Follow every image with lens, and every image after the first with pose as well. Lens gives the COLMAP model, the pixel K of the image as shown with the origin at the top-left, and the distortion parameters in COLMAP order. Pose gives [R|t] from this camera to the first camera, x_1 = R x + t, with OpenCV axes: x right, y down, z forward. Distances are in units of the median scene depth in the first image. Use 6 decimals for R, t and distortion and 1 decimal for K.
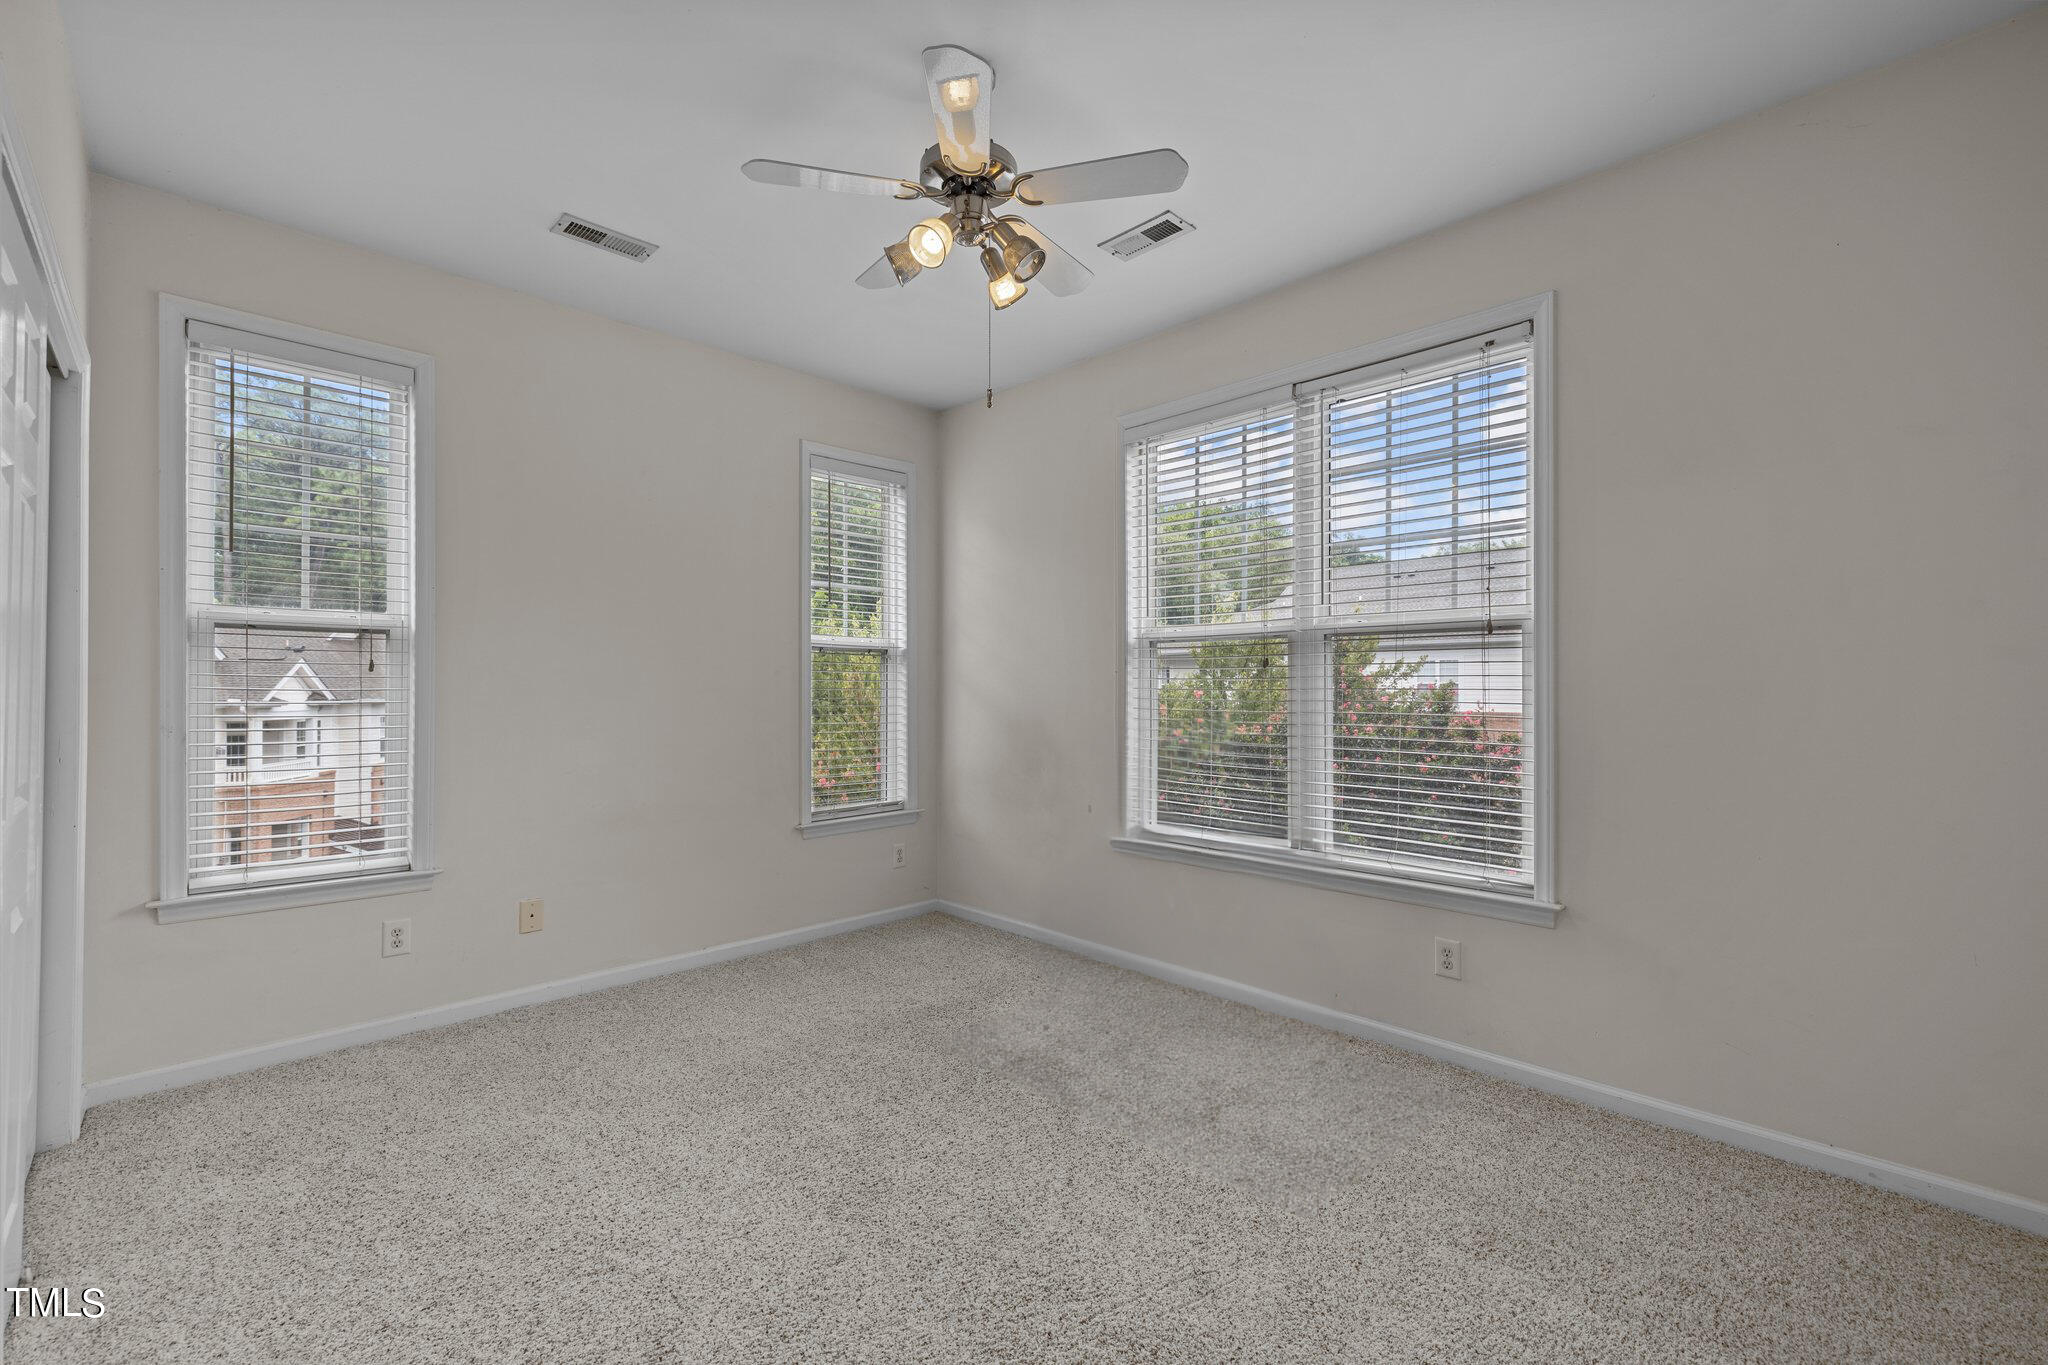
lens RADIAL K [[861.8, 0, 1025.6], [0, 861.8, 694.5], [0, 0, 1]] dist [0.001267, -0.000122]
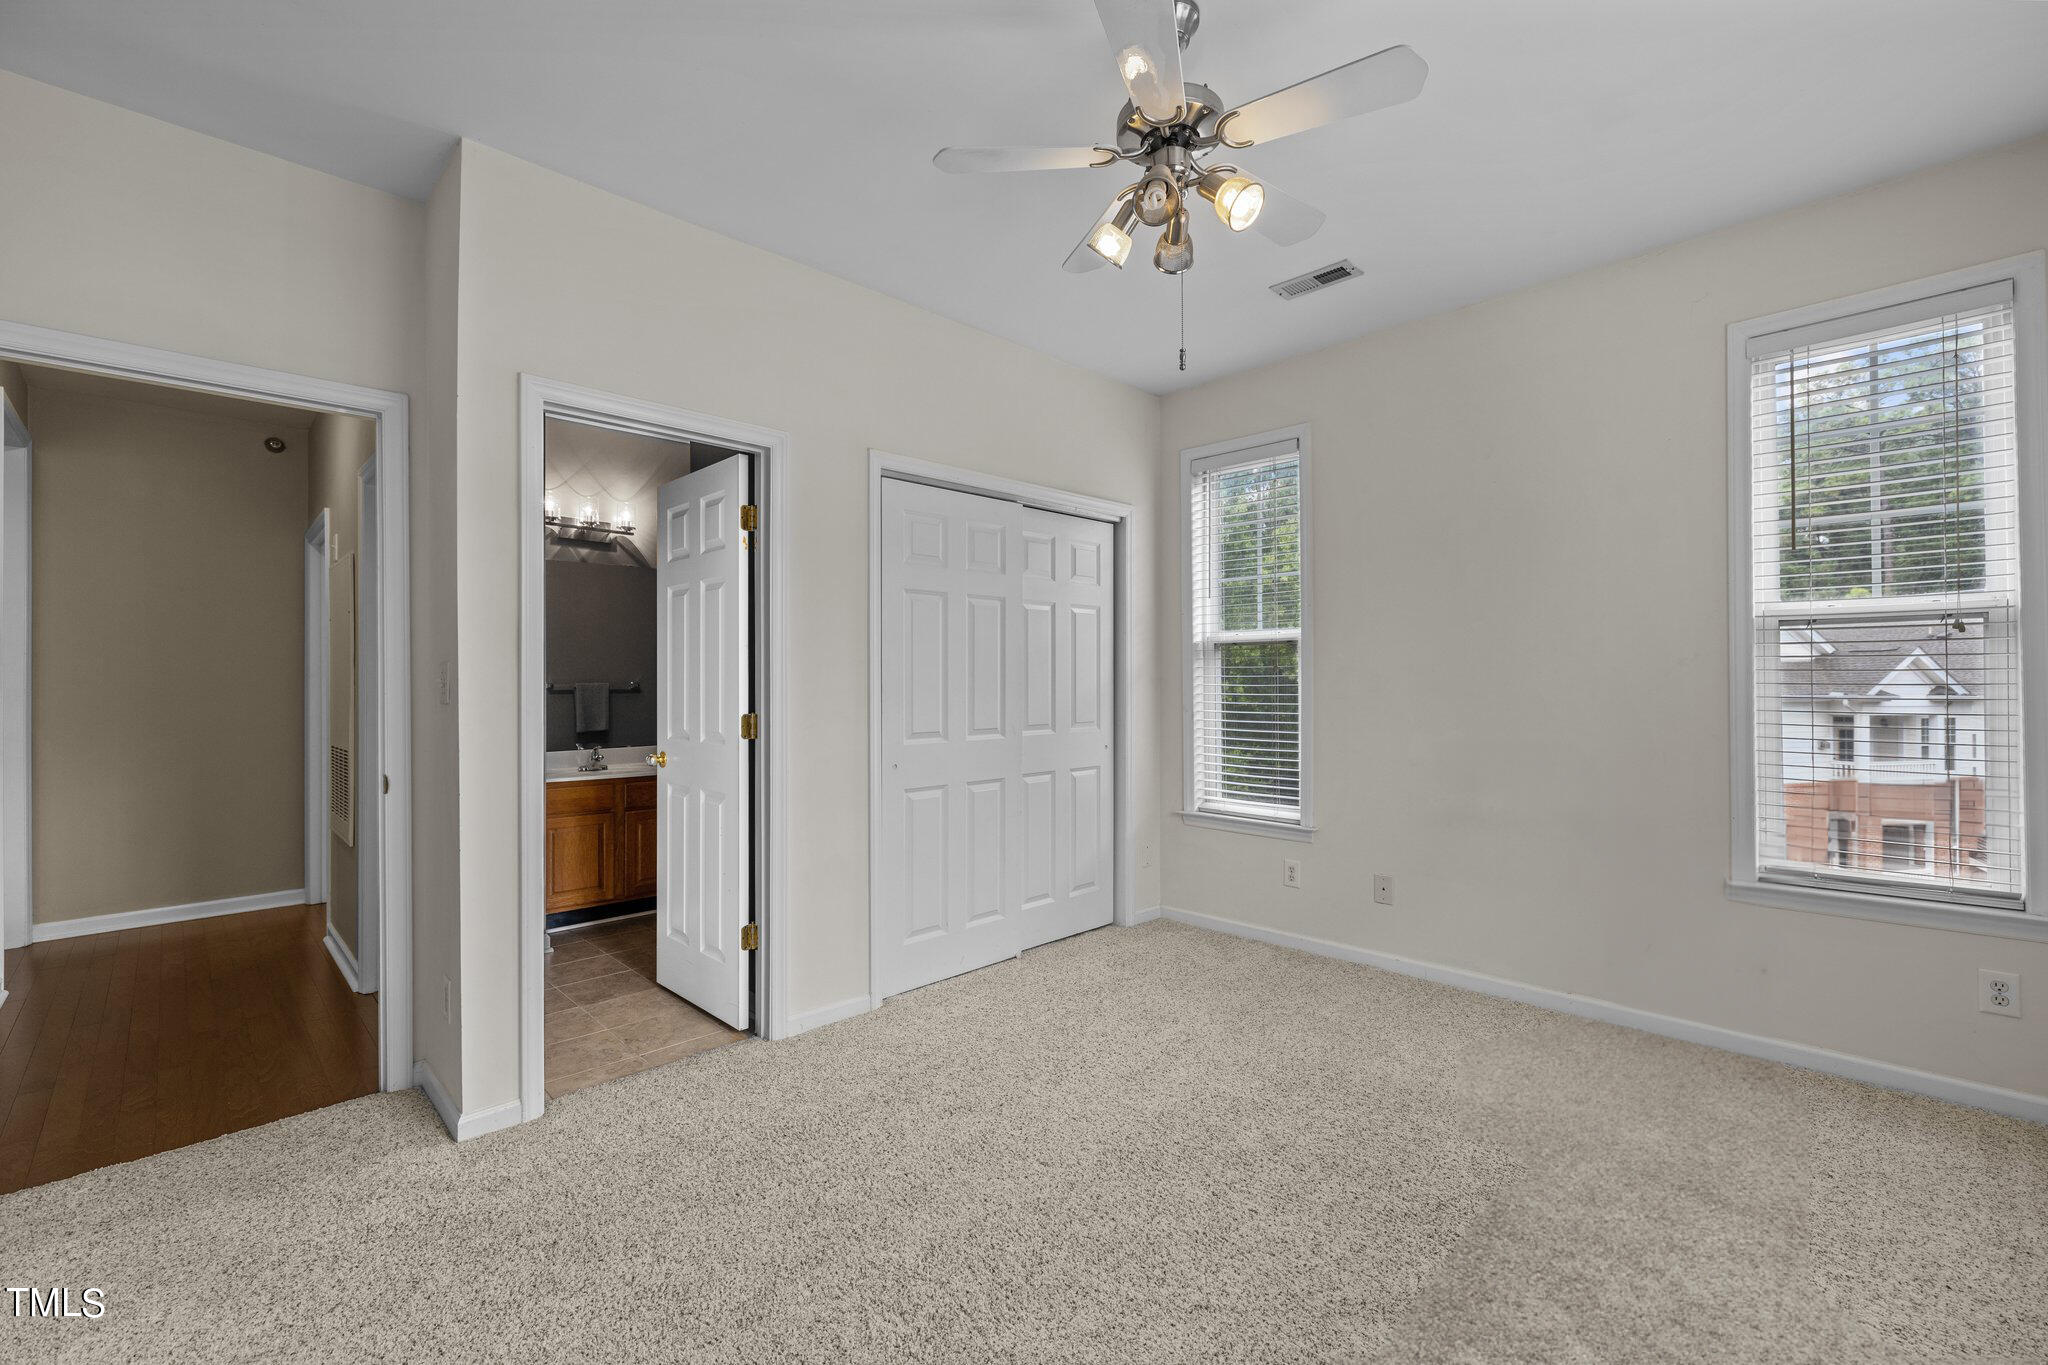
lens RADIAL K [[861.8, 0, 1025.6], [0, 861.8, 694.5], [0, 0, 1]] dist [0.001267, -0.000122]
pose [[0.007234, 0.010619, -0.999917, 0.079056], [-0.003097, 0.999939, 0.010596, -0.000727], [0.999969, 0.003020, 0.007267, 0.078256]]
